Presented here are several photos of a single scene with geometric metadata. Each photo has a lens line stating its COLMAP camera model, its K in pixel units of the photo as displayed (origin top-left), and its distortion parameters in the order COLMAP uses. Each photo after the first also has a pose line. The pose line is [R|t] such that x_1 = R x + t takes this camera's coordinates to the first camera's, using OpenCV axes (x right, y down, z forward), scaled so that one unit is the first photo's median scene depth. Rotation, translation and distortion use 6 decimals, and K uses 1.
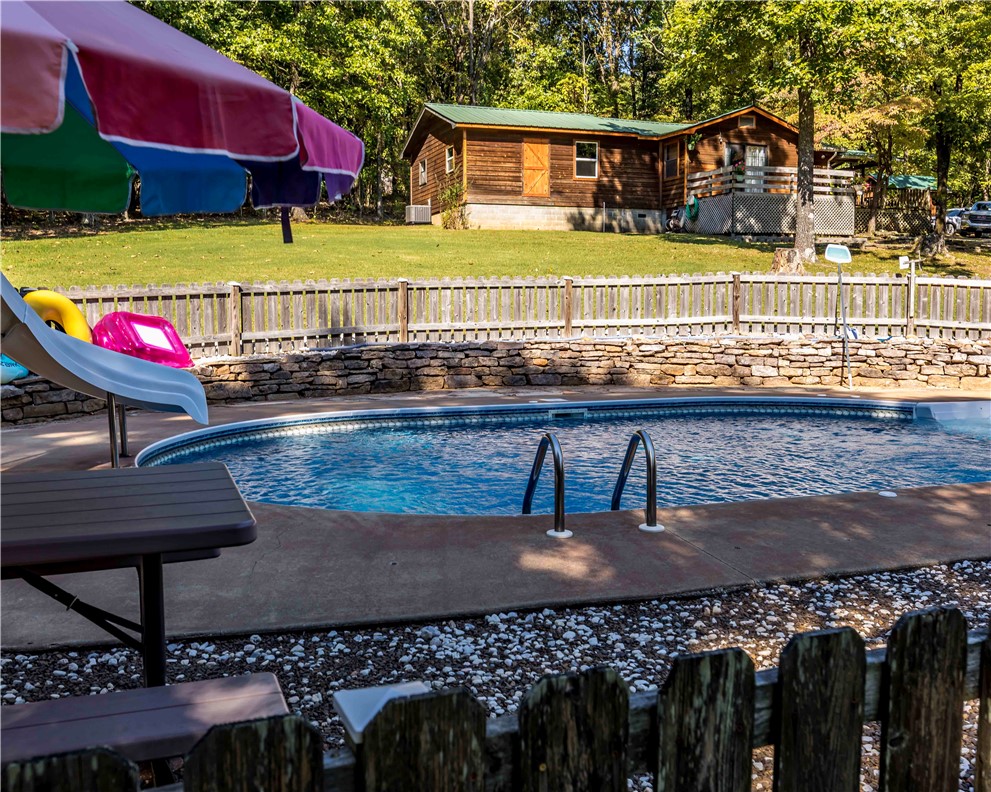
lens RADIAL K [[1001.8, 0, 495.5], [0, 1001.8, 396.0], [0, 0, 1]] dist [-0.010660, -0.015328]
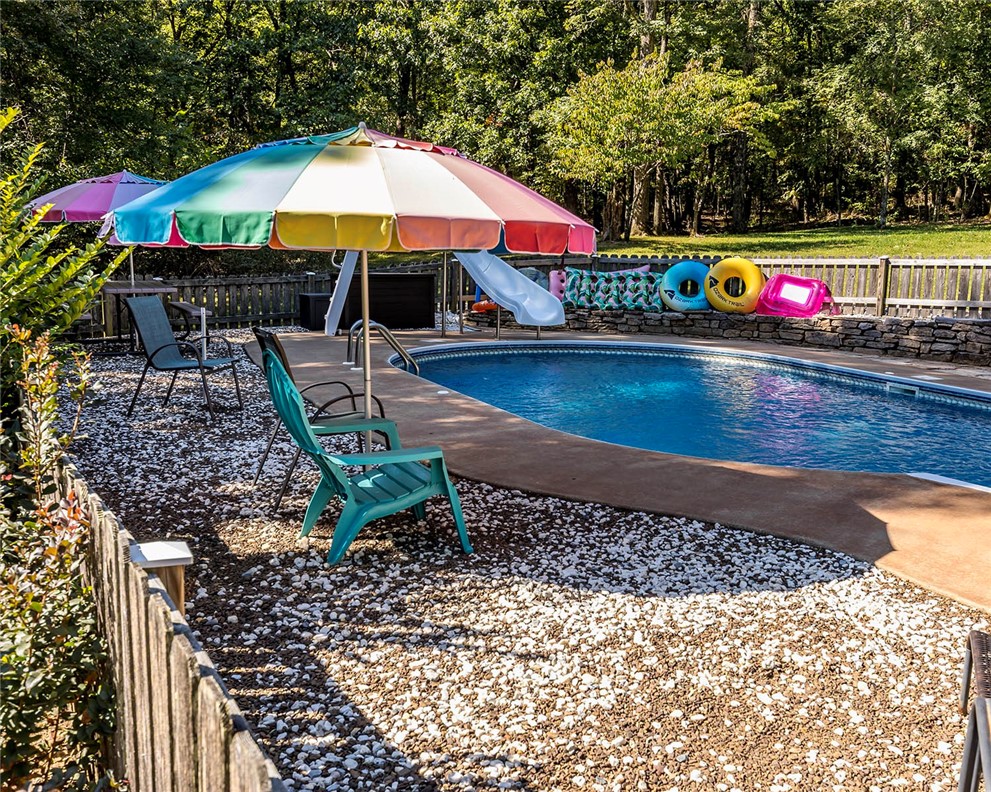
lens RADIAL K [[1001.8, 0, 495.5], [0, 1001.8, 396.0], [0, 0, 1]] dist [-0.010660, -0.015328]
pose [[0.066618, 0.157797, -0.985222, 0.876886], [-0.124755, 0.980984, 0.148683, -0.063209], [0.989949, 0.113007, 0.085038, 0.404595]]
